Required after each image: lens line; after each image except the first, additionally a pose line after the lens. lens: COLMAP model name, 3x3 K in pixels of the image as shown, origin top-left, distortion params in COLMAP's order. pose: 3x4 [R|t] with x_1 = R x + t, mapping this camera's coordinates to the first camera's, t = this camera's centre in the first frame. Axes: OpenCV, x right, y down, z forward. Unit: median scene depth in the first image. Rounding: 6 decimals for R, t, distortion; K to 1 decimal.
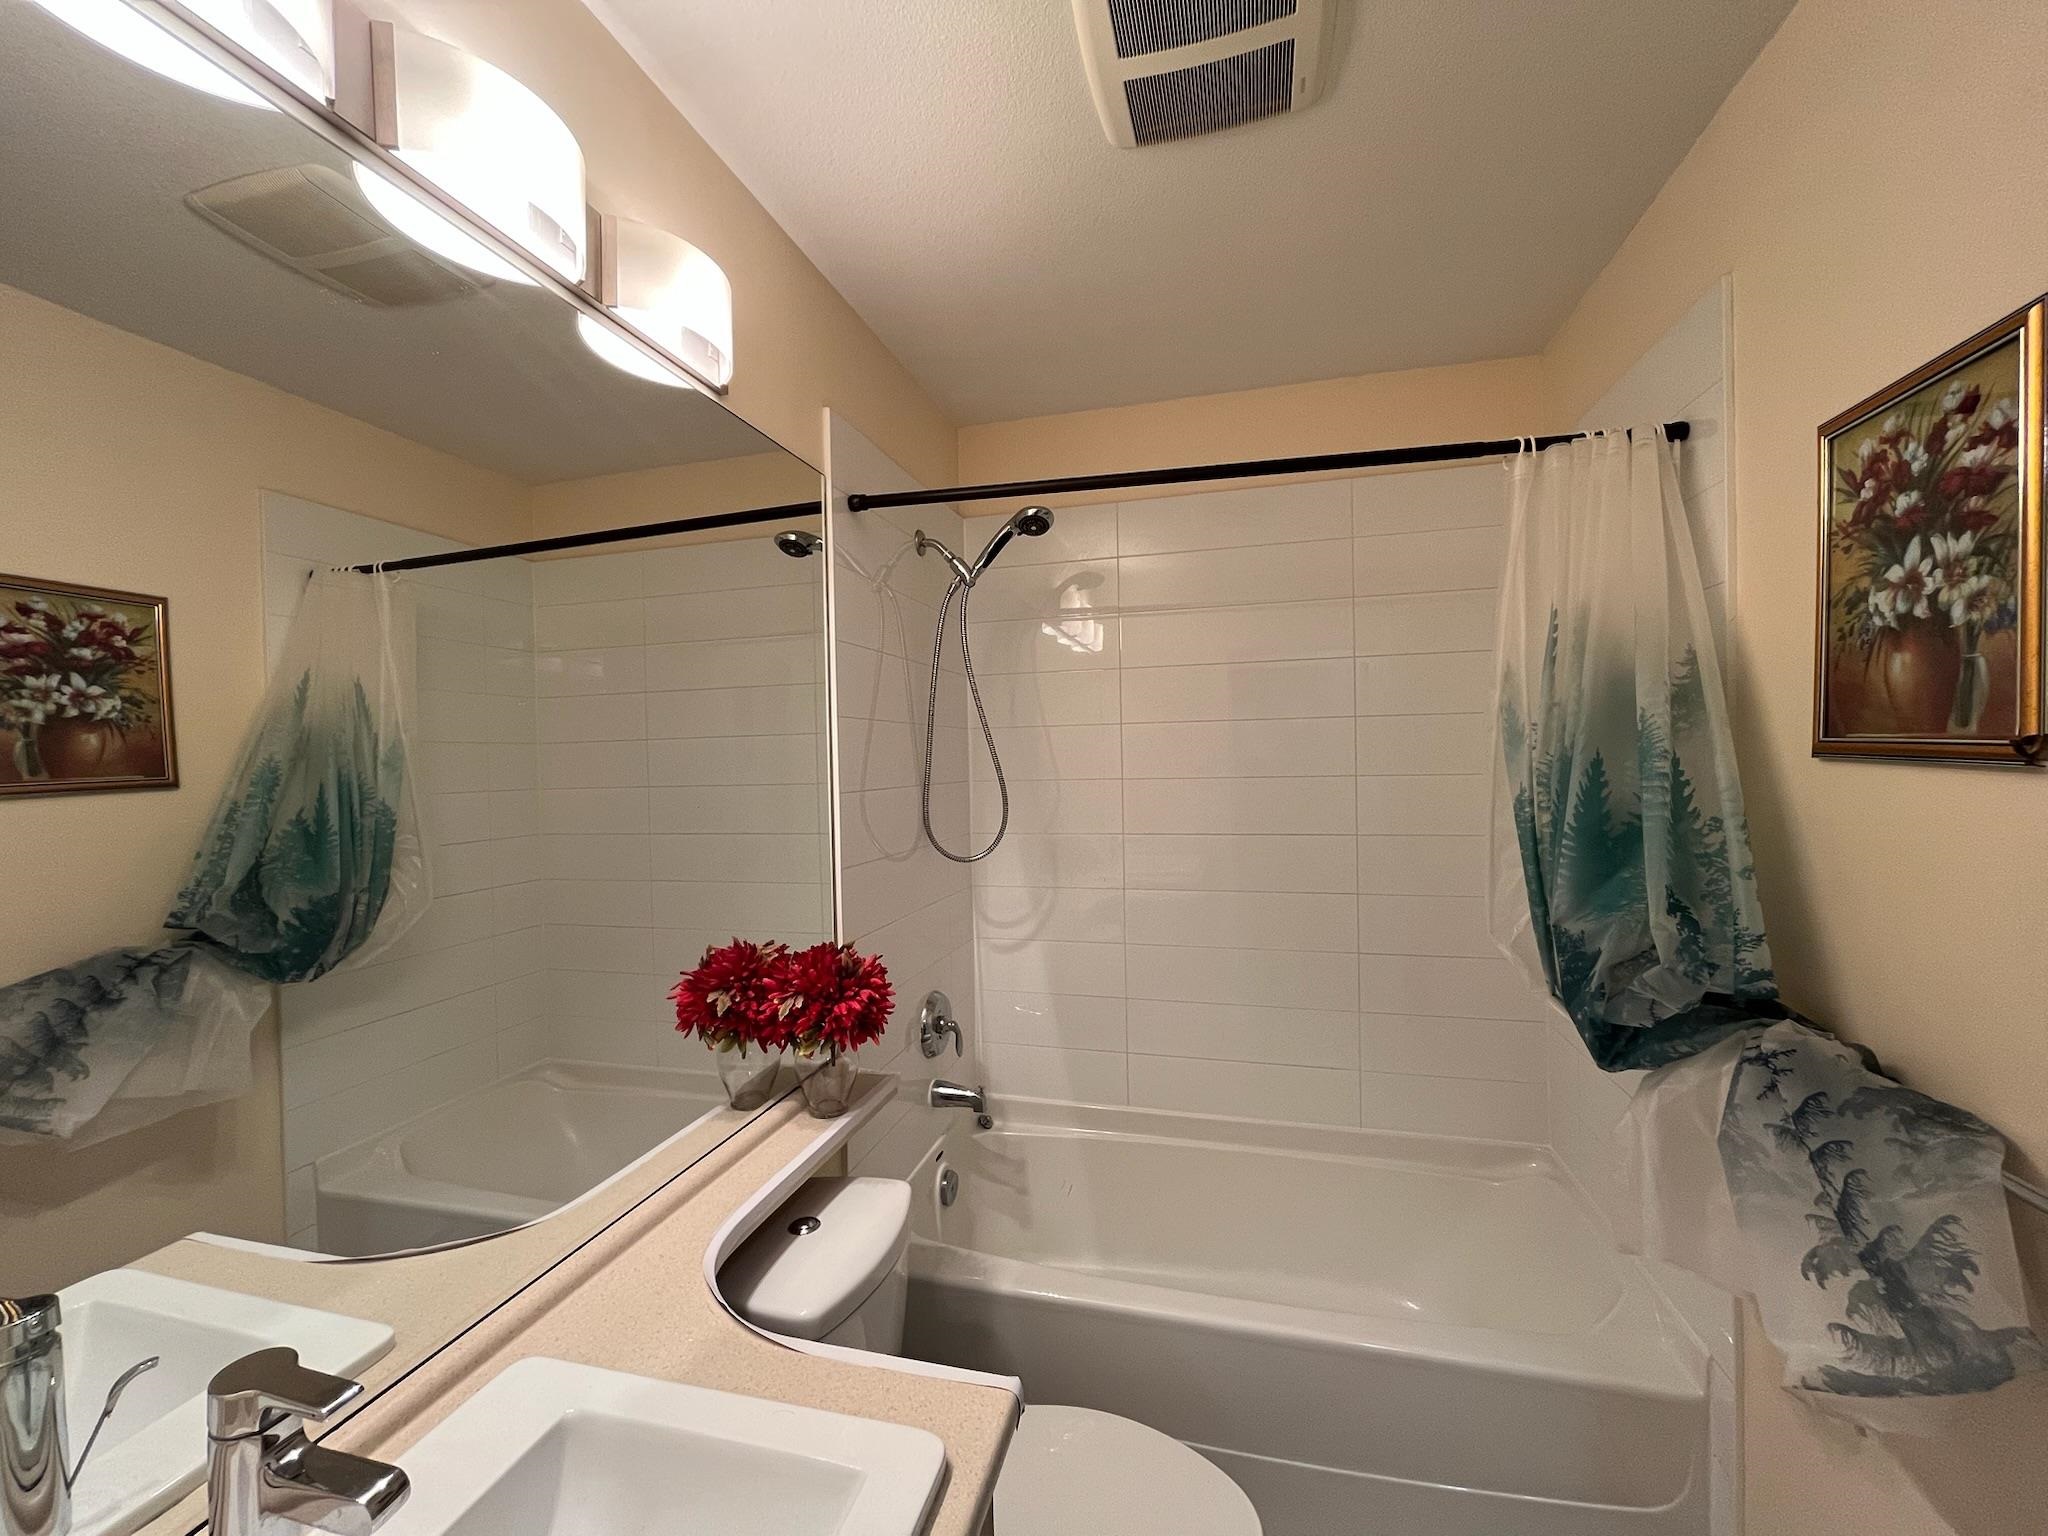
lens RADIAL K [[829.7, 0, 1026.1], [0, 829.7, 771.0], [0, 0, 1]] dist [-0.002784, -0.000288]
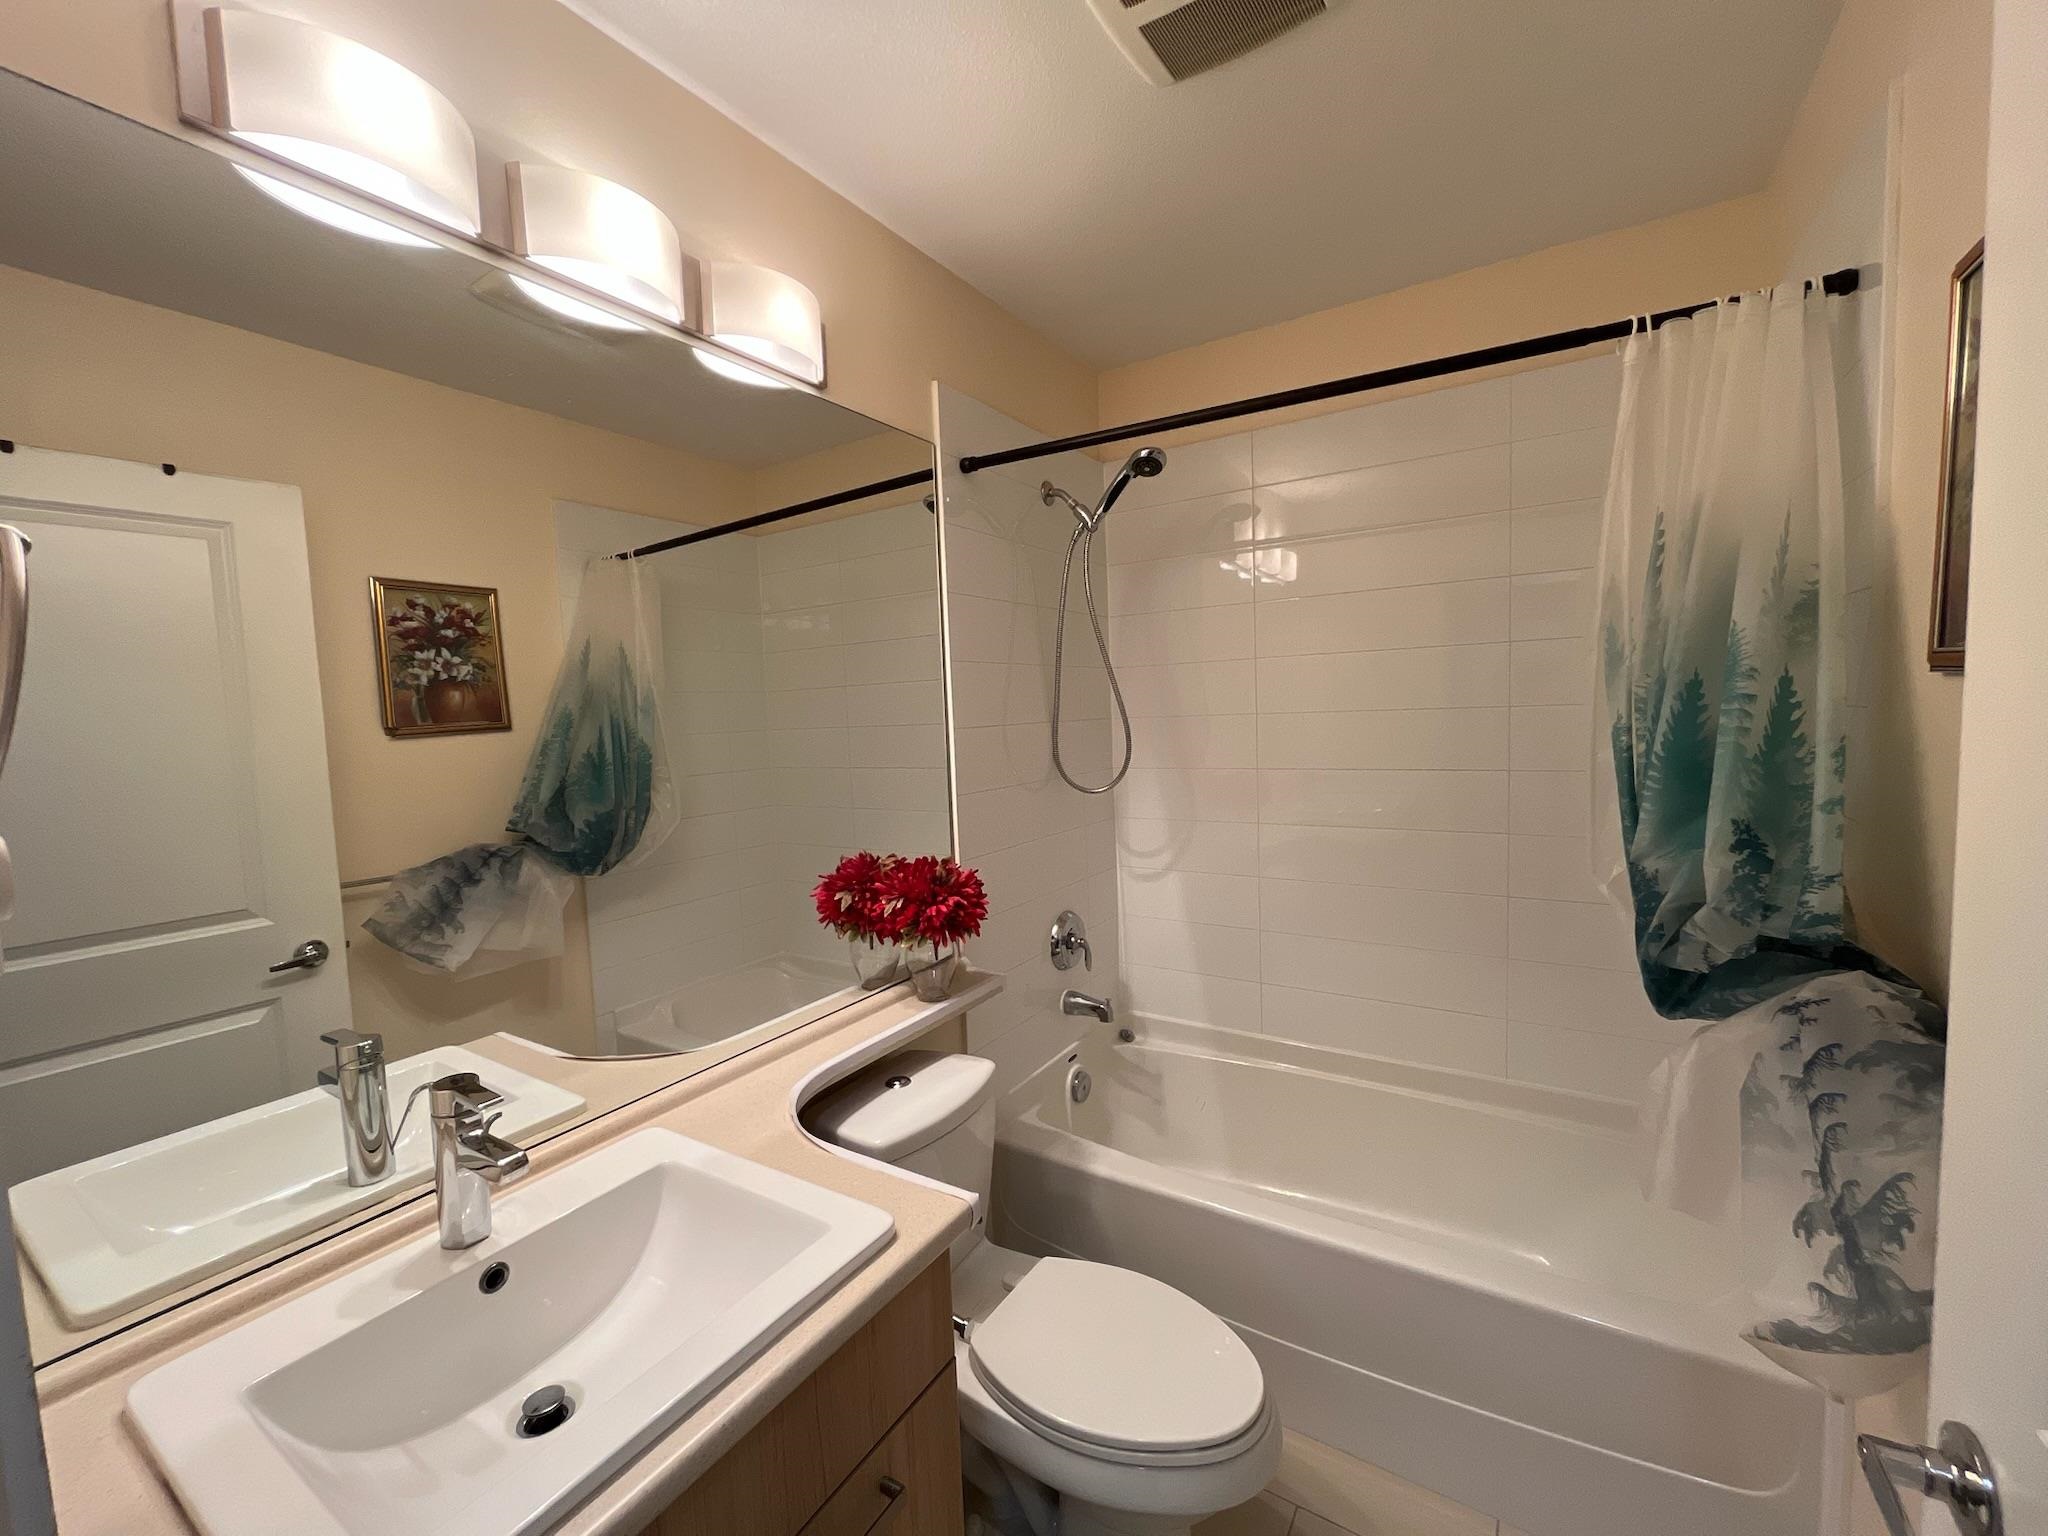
lens RADIAL K [[829.7, 0, 1023.1], [0, 829.7, 772.1], [0, 0, 1]] dist [-0.002784, -0.000288]
pose [[0.954223, 0.006148, -0.299034, 0.240584], [0.015360, 0.997462, 0.069521, 0.009782], [0.298703, -0.070932, 0.951707, -0.066783]]
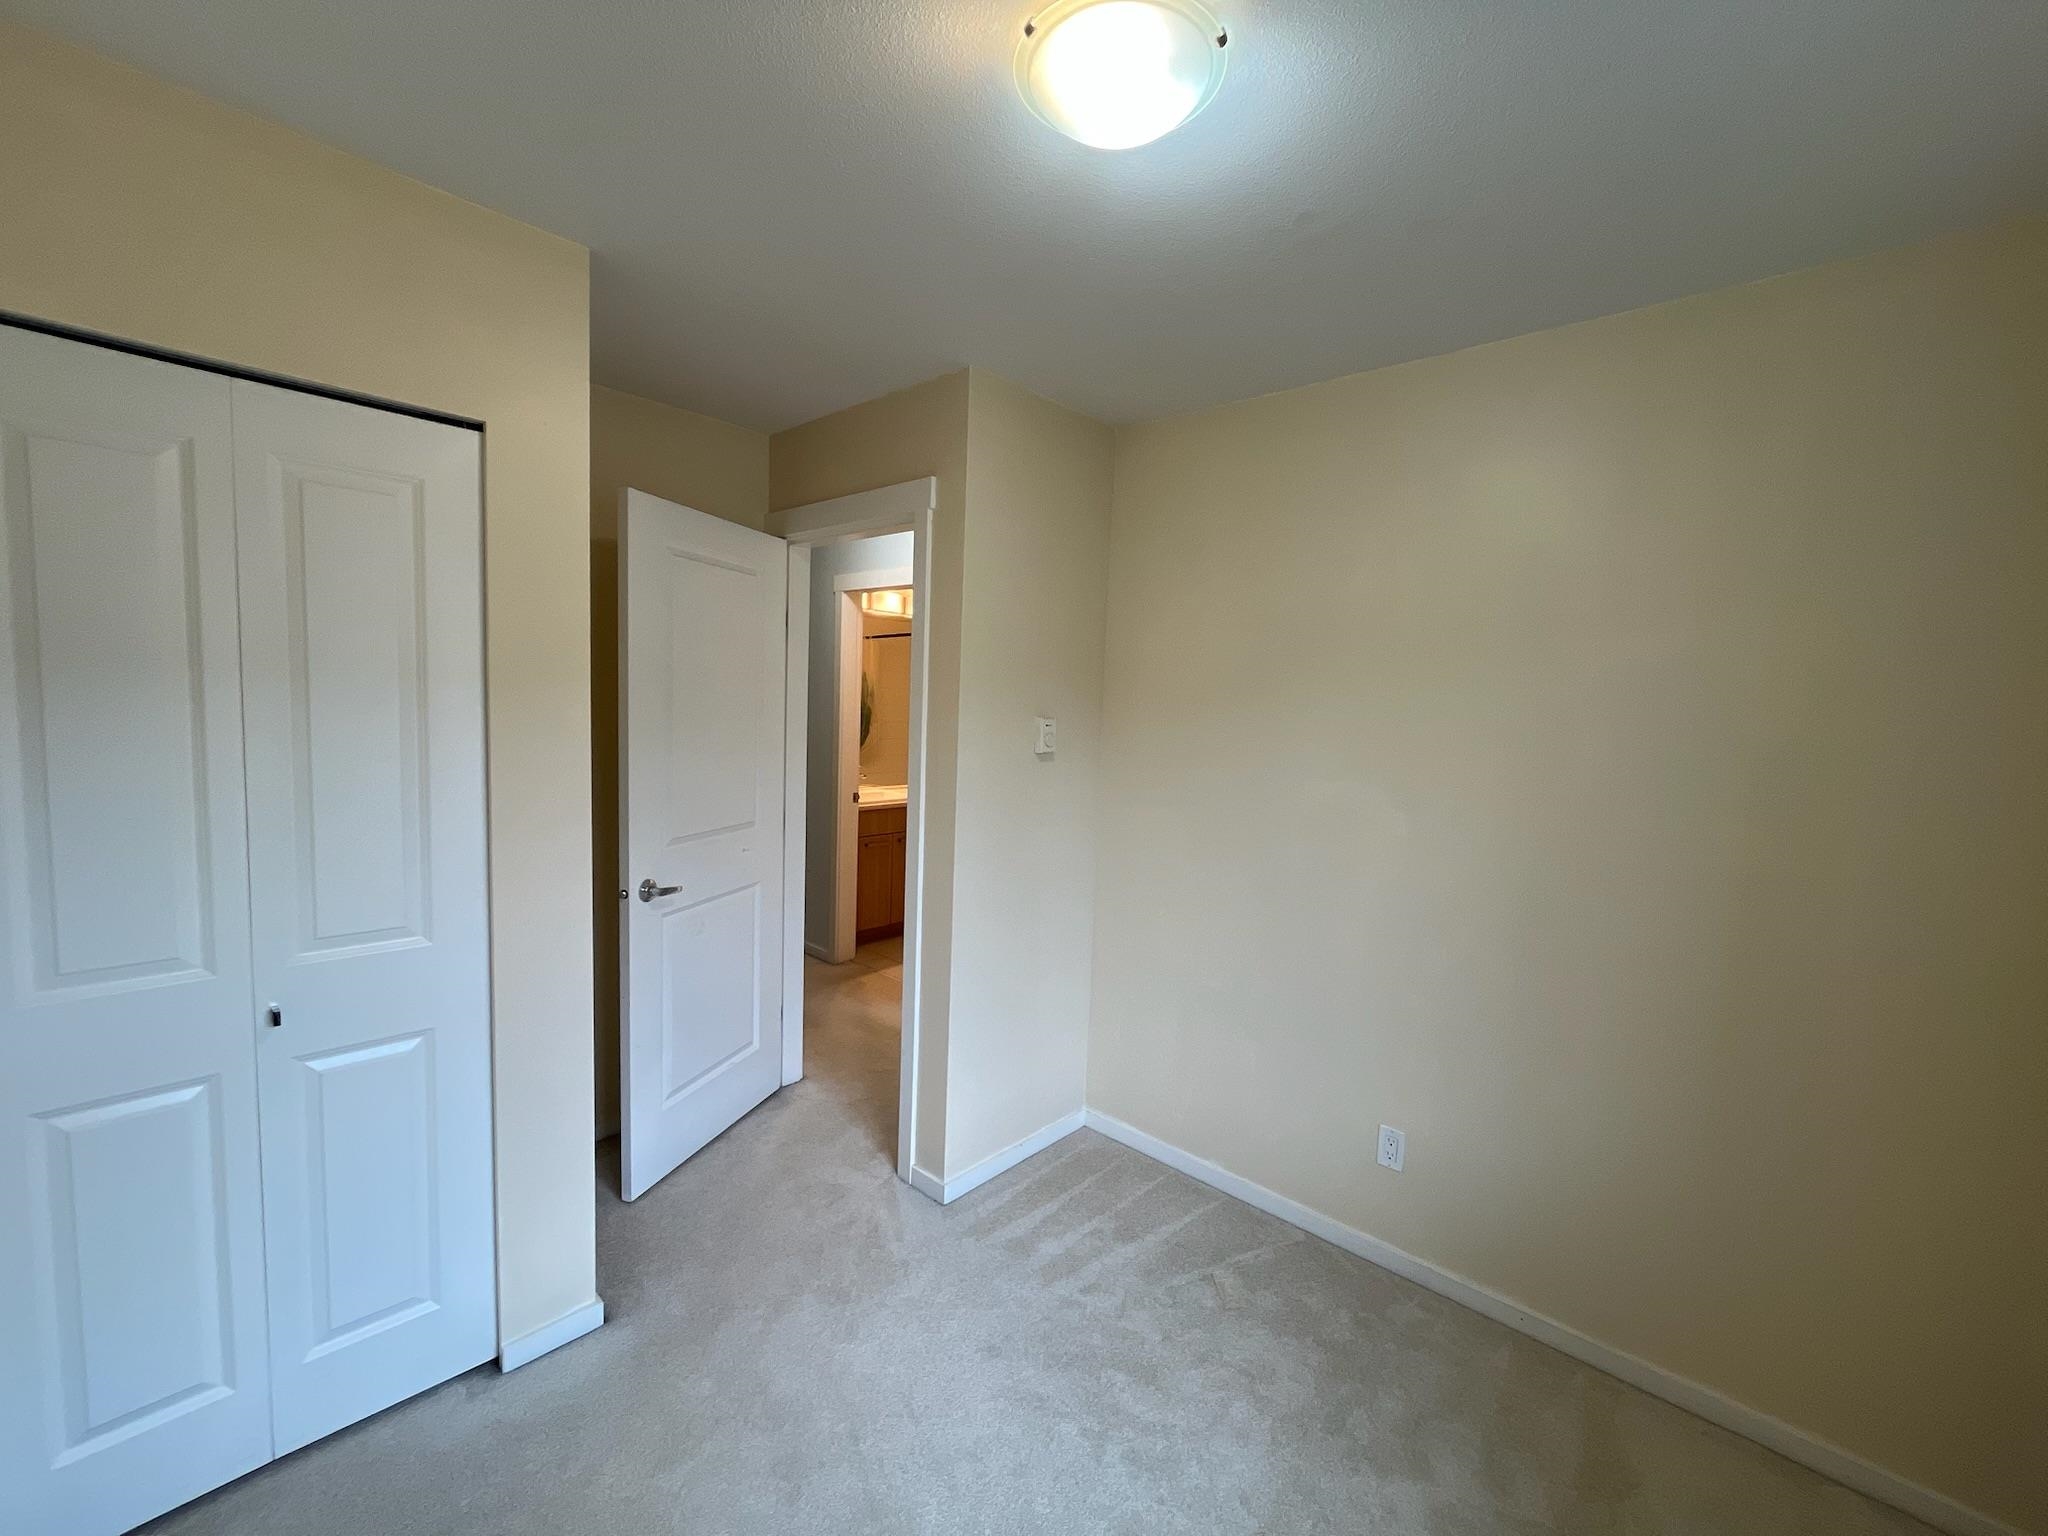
lens RADIAL K [[829.7, 0, 1023.3], [0, 829.7, 768.3], [0, 0, 1]] dist [-0.002784, -0.000288]
pose [[0.884796, 0.086167, -0.457942, 1.964021], [-0.058767, 0.995542, 0.073777, 0.004947], [0.462257, -0.038365, 0.885916, -2.491380]]
